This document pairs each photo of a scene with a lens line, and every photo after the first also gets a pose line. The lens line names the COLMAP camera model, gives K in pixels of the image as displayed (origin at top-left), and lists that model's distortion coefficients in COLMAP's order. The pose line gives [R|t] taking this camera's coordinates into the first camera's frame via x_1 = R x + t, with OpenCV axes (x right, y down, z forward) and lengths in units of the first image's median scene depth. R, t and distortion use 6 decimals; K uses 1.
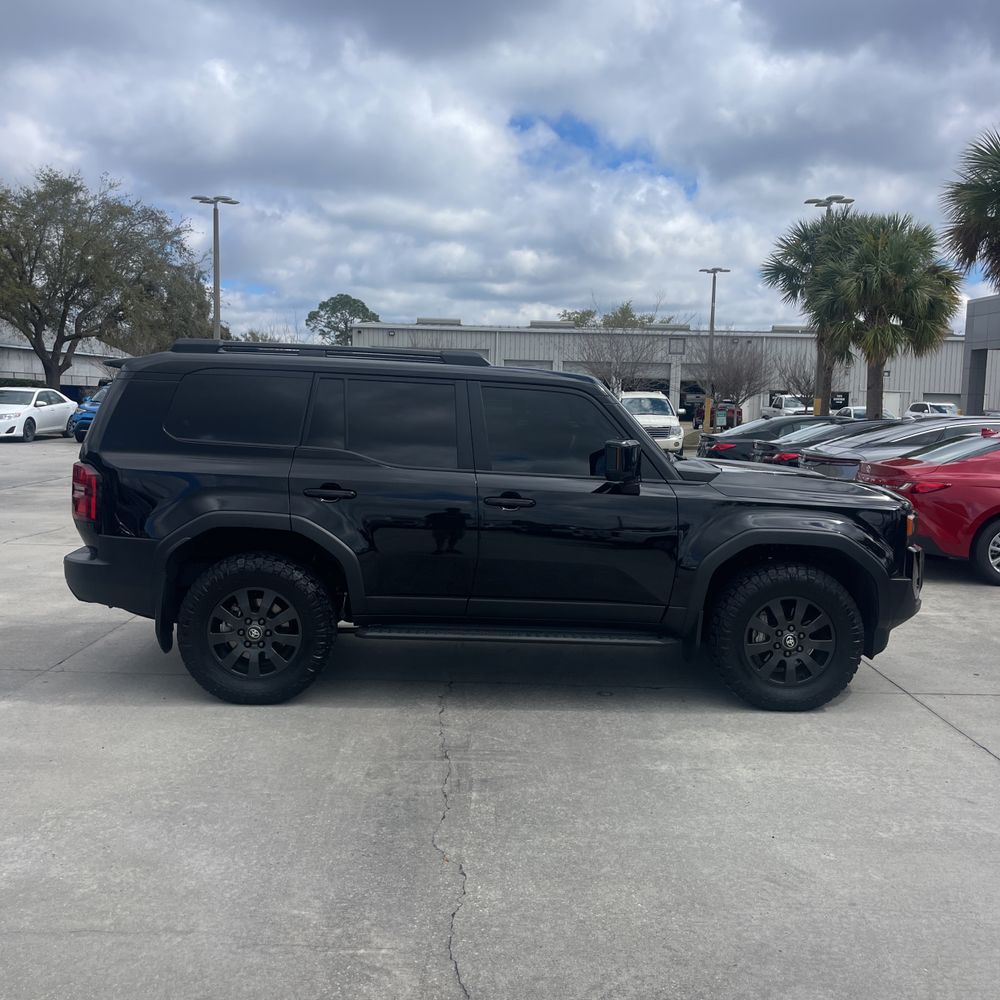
lens RADIAL K [[1015.8, 0, 500.0], [0, 1015.8, 500.0], [0, 0, 1]] dist [0.106269, -0.158999]
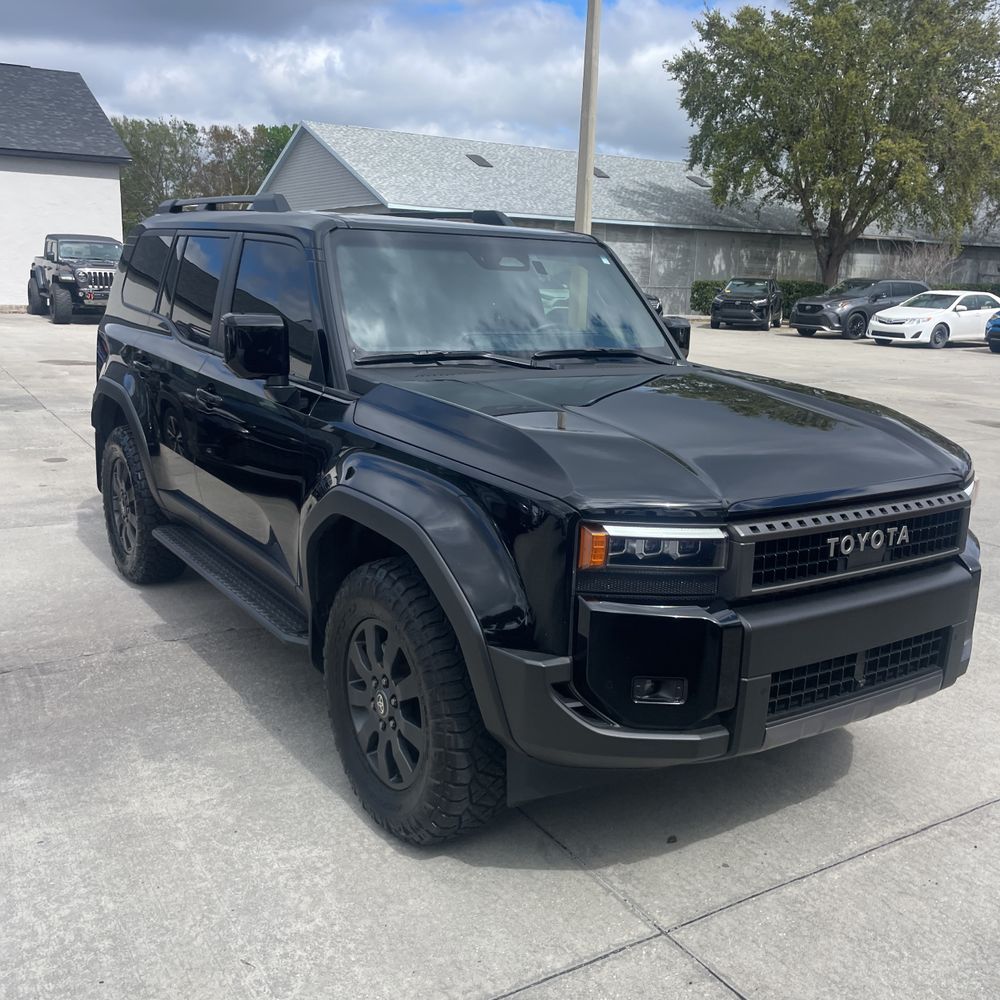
lens RADIAL K [[1025.0, 0, 513.4], [0, 1025.0, 504.2], [0, 0, 1]] dist [0.078931, -0.109393]
pose [[0.525820, 0.179163, -0.831513, 0.750858], [-0.107649, 0.983722, 0.143885, -0.051376], [0.843756, 0.013854, 0.536548, 0.764629]]
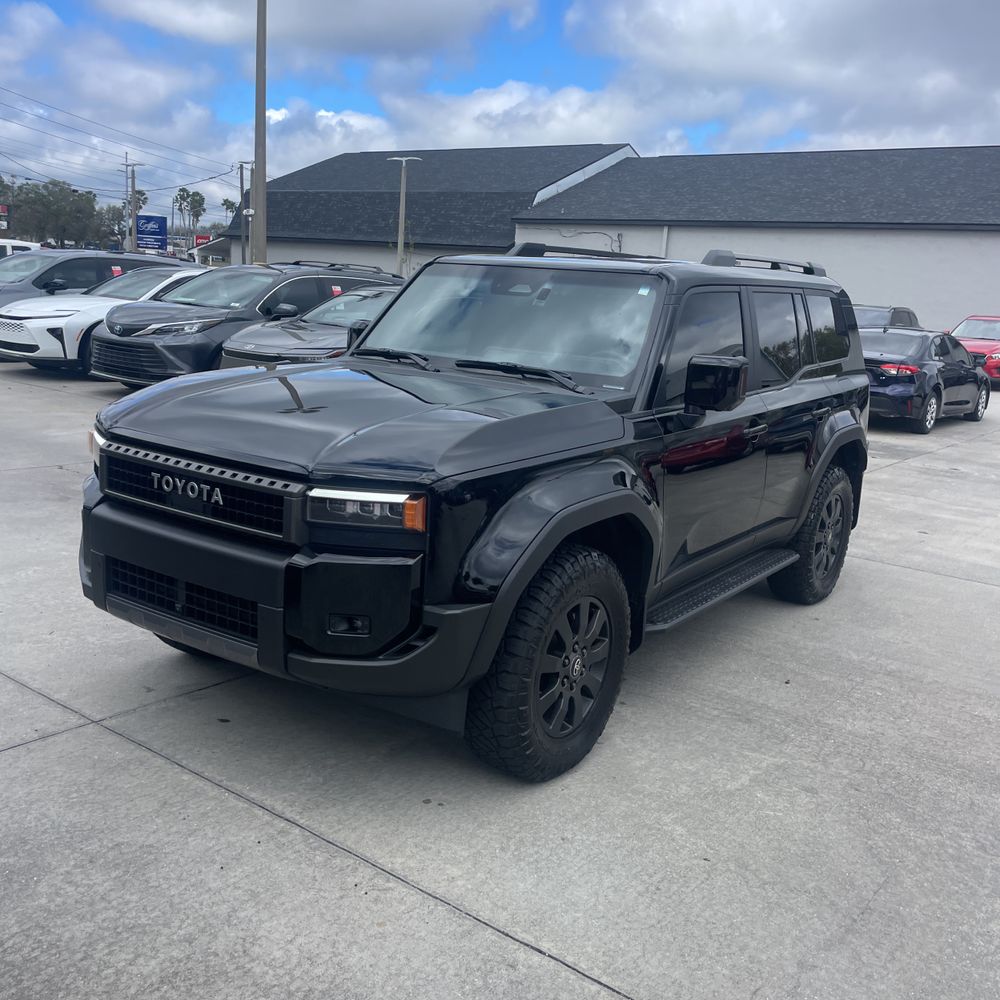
lens RADIAL K [[1015.1, 0, 497.4], [0, 1015.1, 486.1], [0, 0, 1]] dist [0.084987, -0.132420]
pose [[-0.602375, 0.085327, -0.793639, 0.792205], [-0.162507, 0.960337, 0.226593, -0.143820], [0.781496, 0.265466, -0.564617, 1.630060]]
